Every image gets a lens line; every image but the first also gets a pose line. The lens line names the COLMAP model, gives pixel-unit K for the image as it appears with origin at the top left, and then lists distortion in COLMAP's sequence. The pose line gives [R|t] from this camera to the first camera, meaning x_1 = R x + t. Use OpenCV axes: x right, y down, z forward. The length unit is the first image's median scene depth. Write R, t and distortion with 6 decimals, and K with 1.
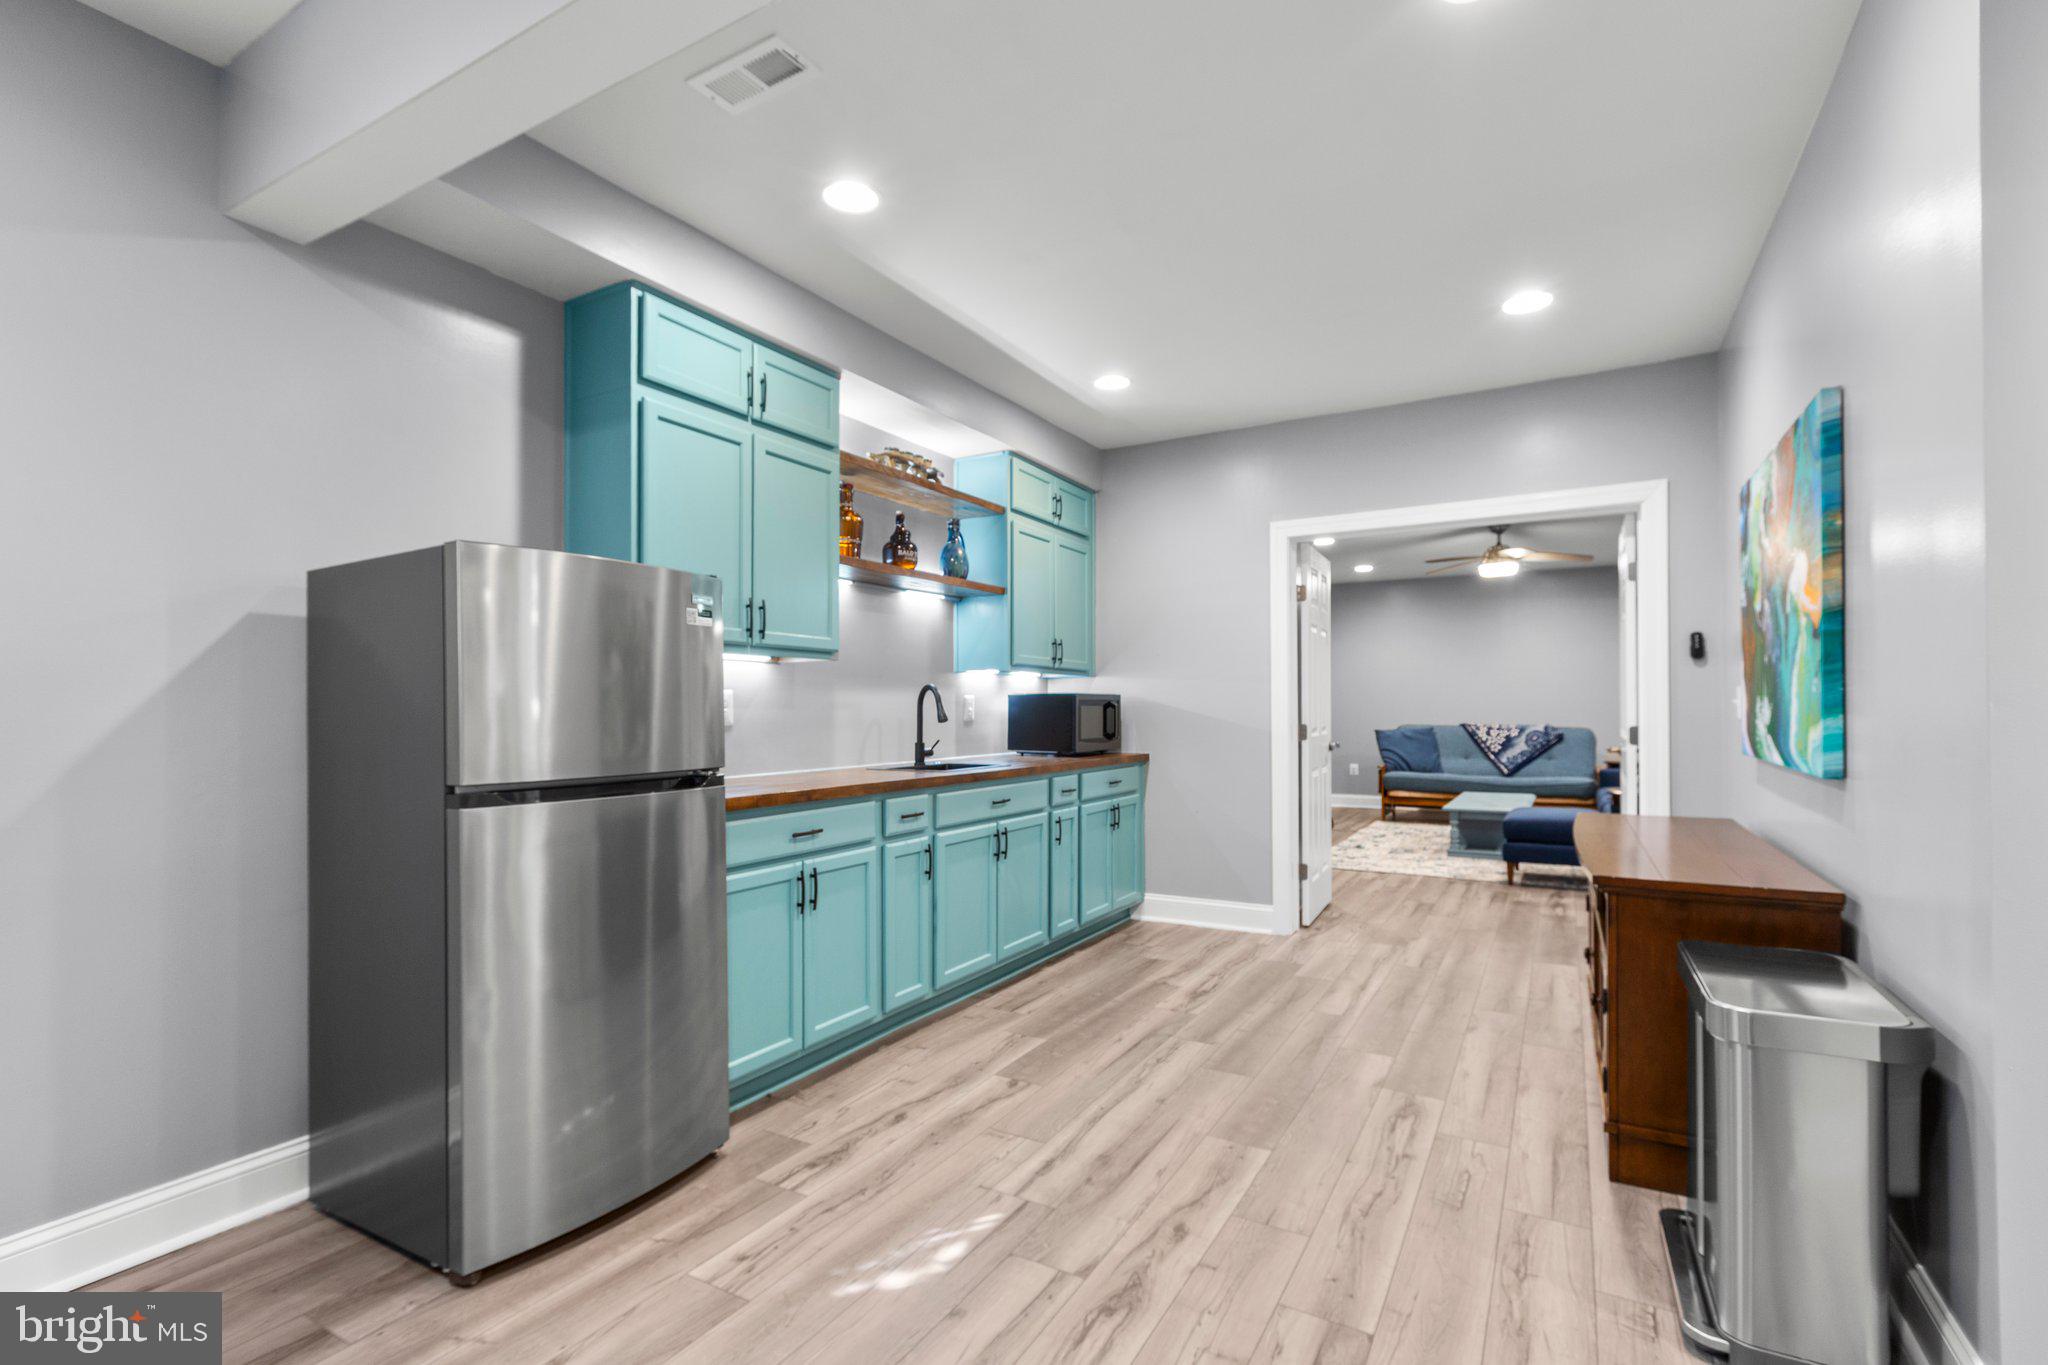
lens RADIAL K [[947.2, 0, 1011.8], [0, 947.2, 700.0], [0, 0, 1]] dist [-0.000353, -0.000186]
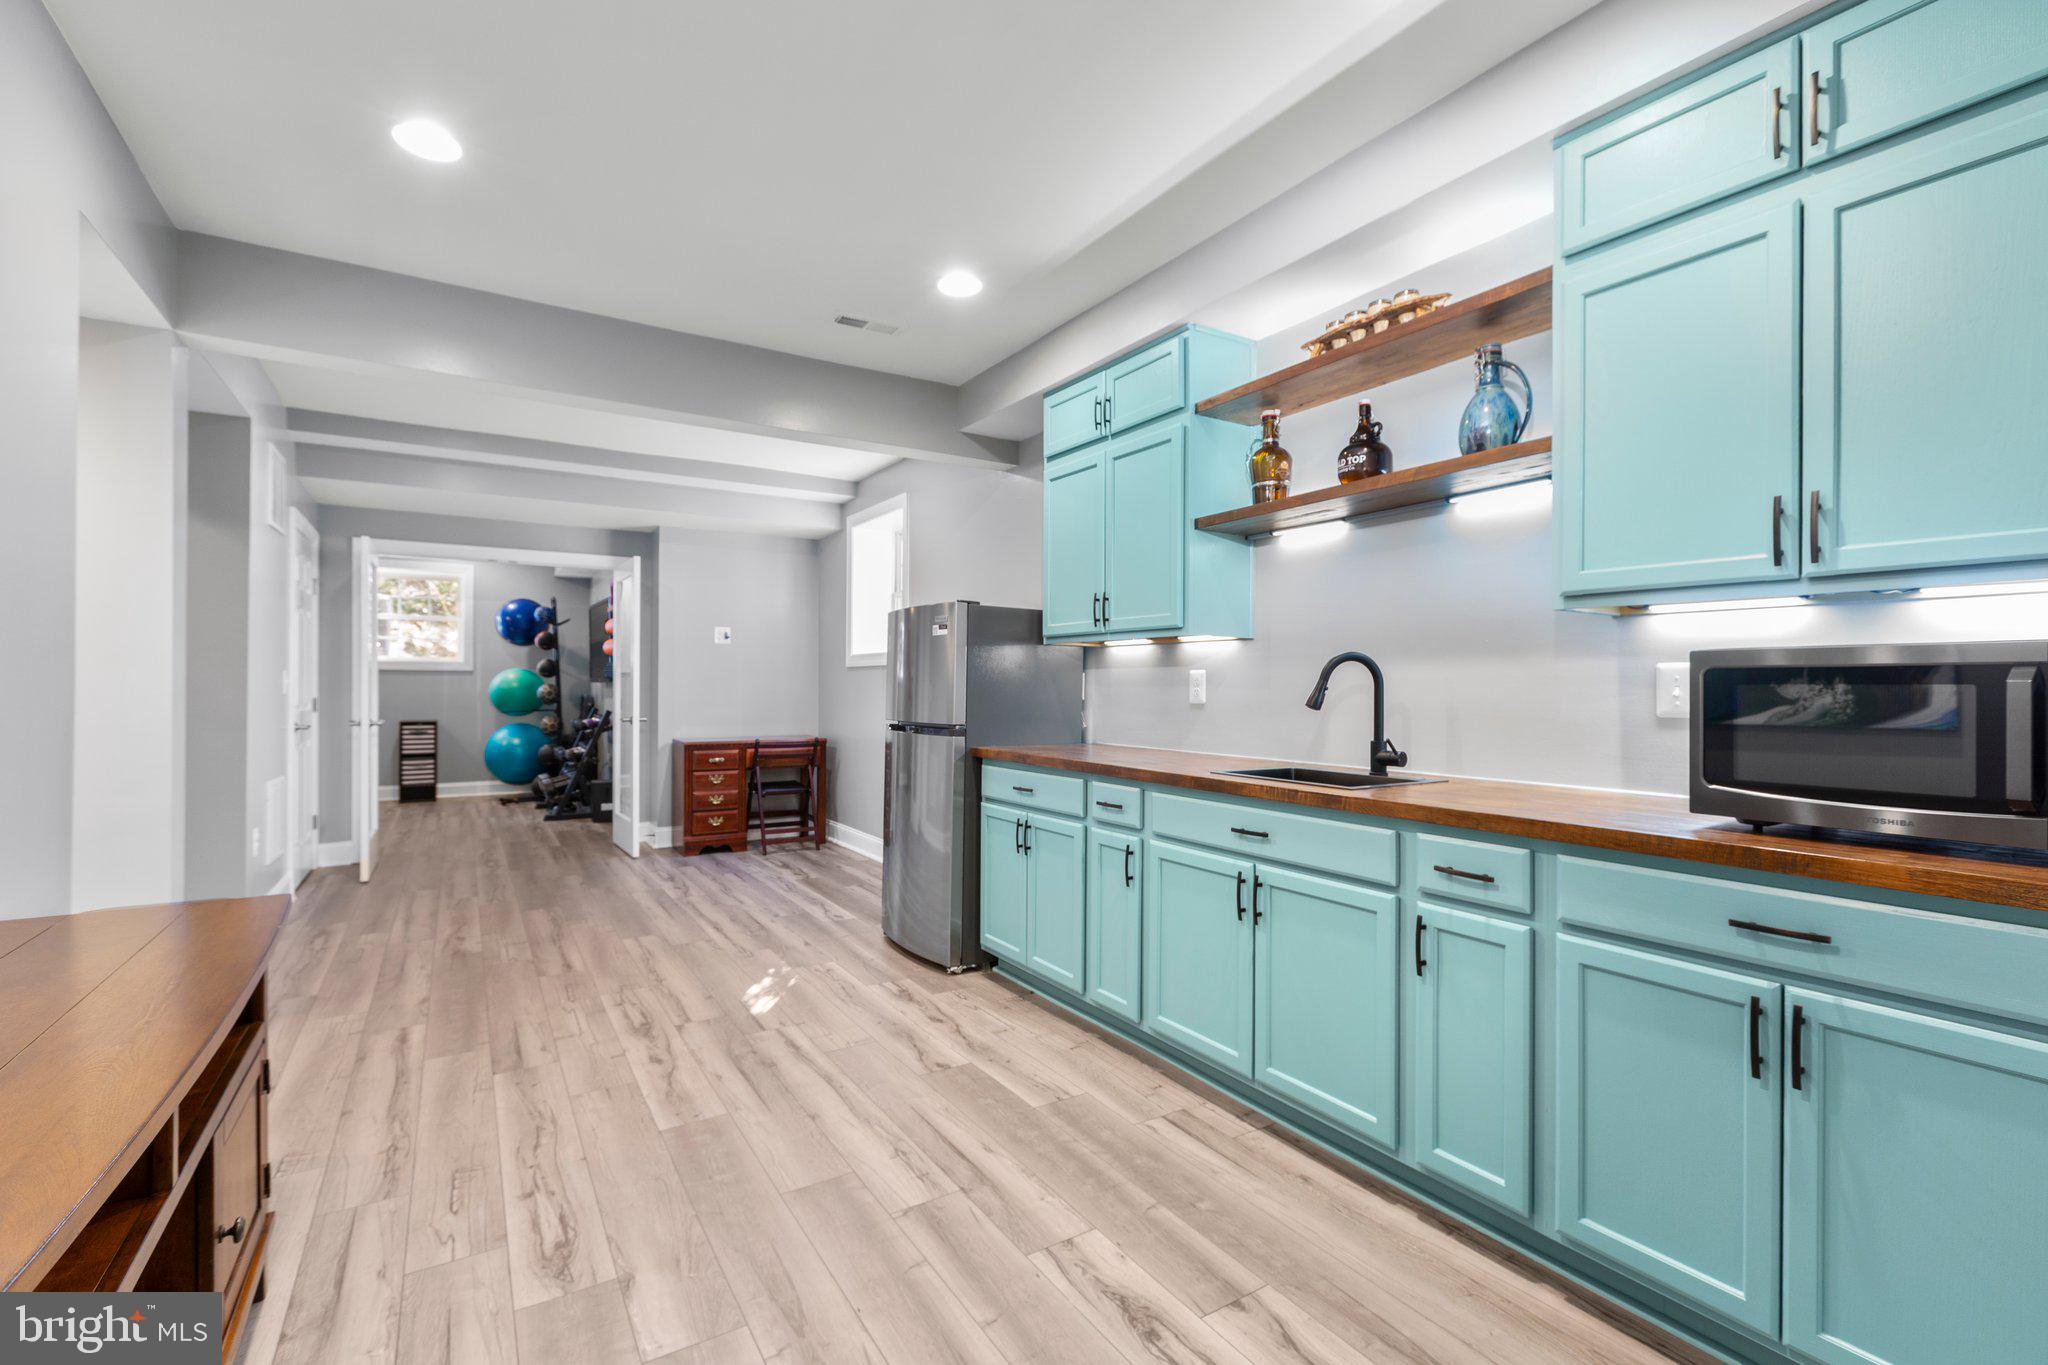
lens RADIAL K [[908.1, 0, 1029.2], [0, 908.1, 683.0], [0, 0, 1]] dist [-0.000116, -0.000105]
pose [[-0.462465, -0.004084, -0.886628, 0.841522], [0.003295, 0.999975, -0.006325, 0.011667], [0.886631, -0.005846, -0.462440, 1.595764]]
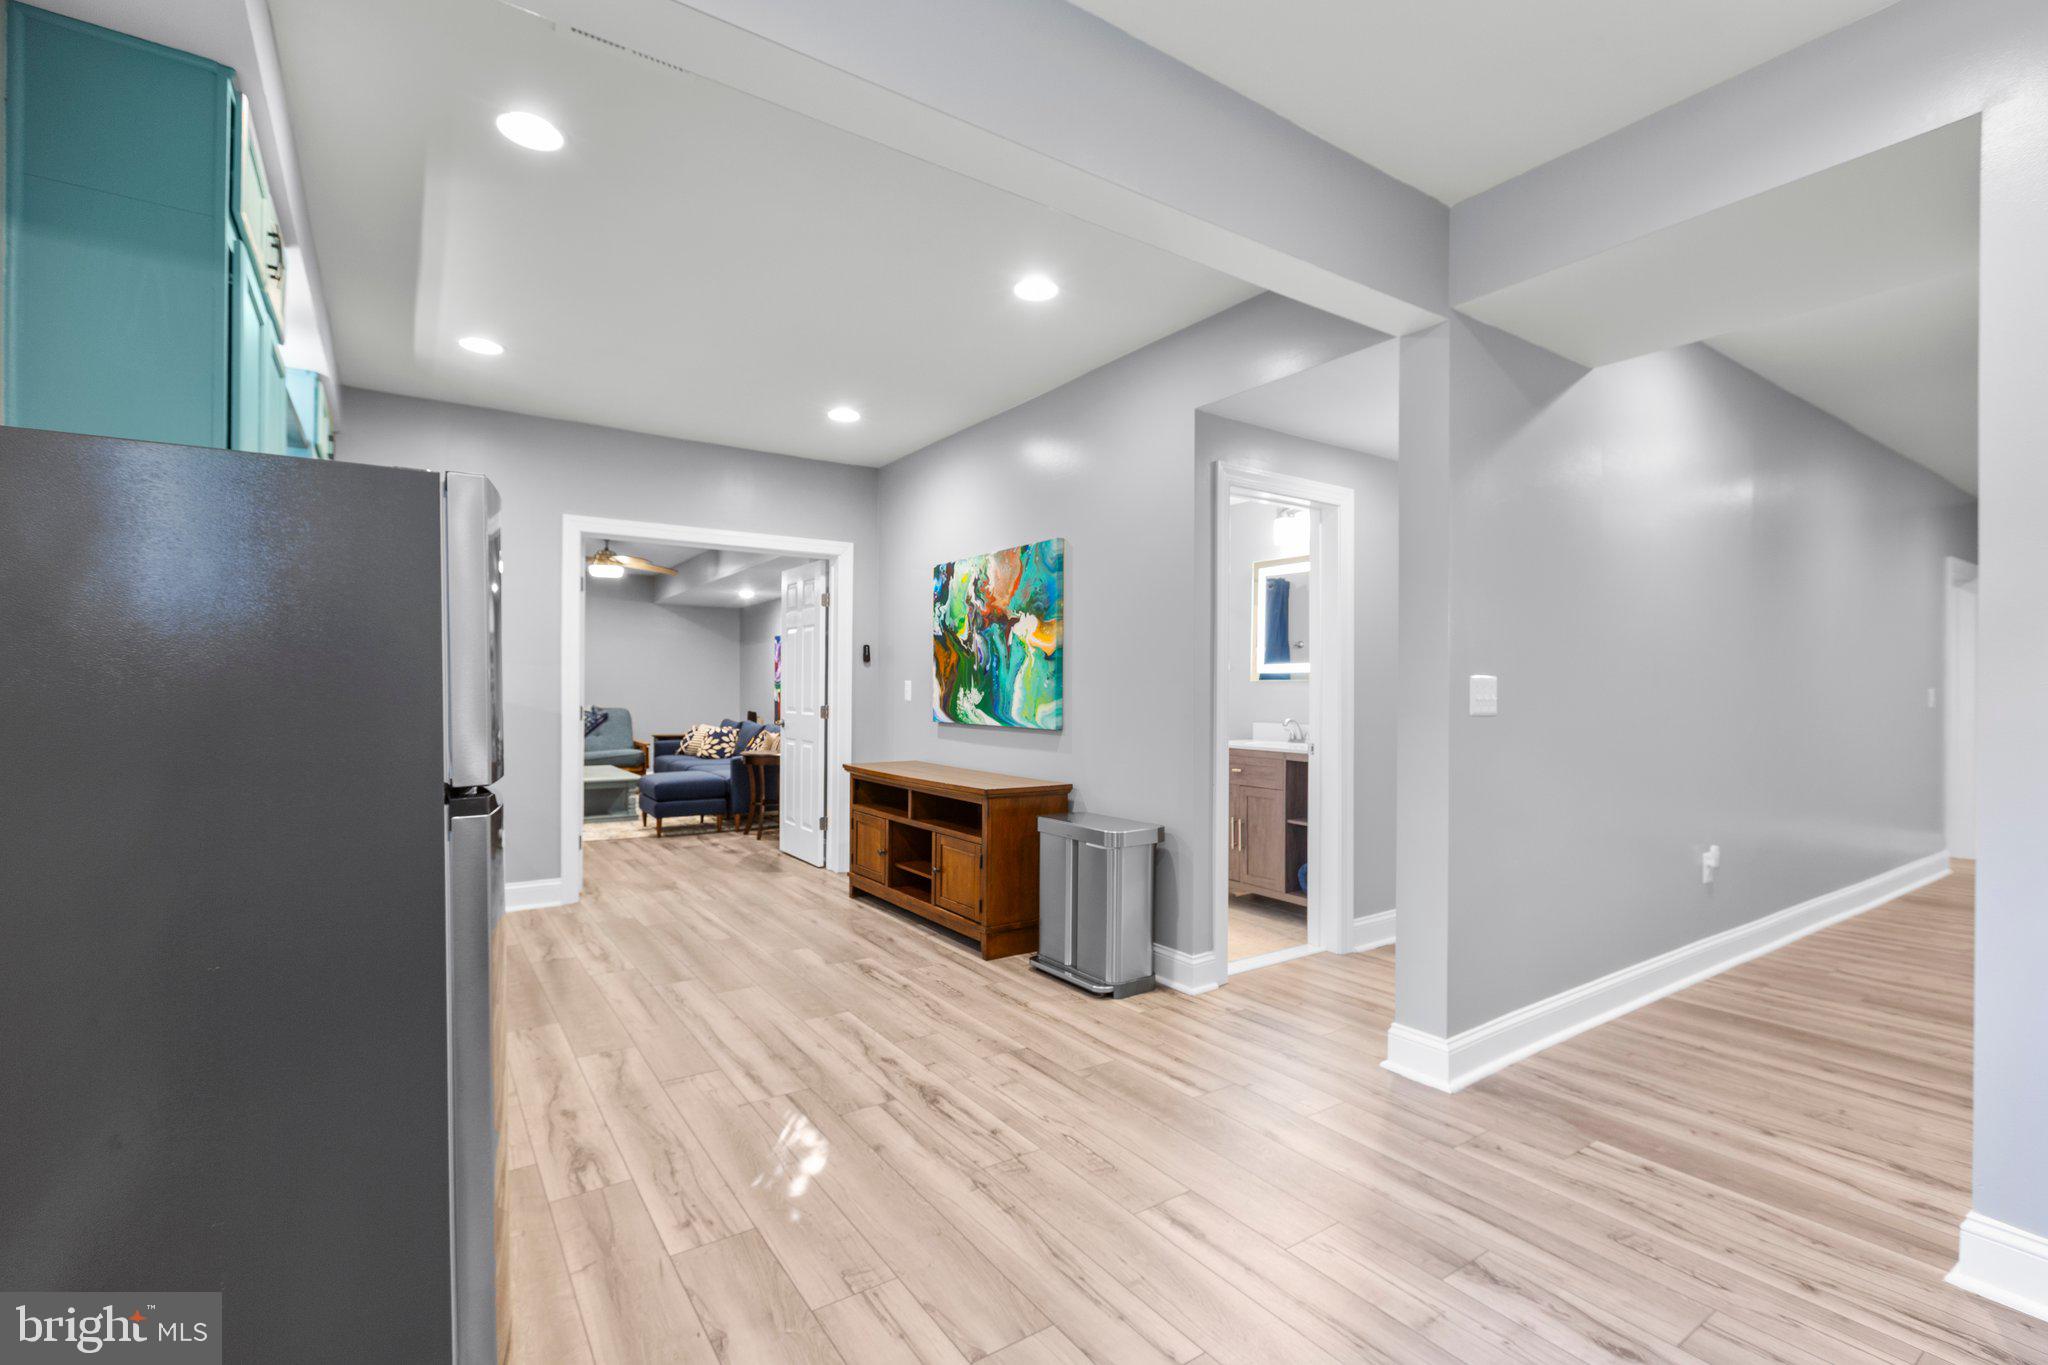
lens RADIAL K [[908.1, 0, 1029.2], [0, 908.1, 683.0], [0, 0, 1]] dist [-0.000116, -0.000105]
pose [[0.421726, 0.016474, 0.906574, -0.740827], [-0.016689, 0.999807, -0.010404, 0.003293], [-0.906570, -0.010742, 0.421919, 0.180874]]
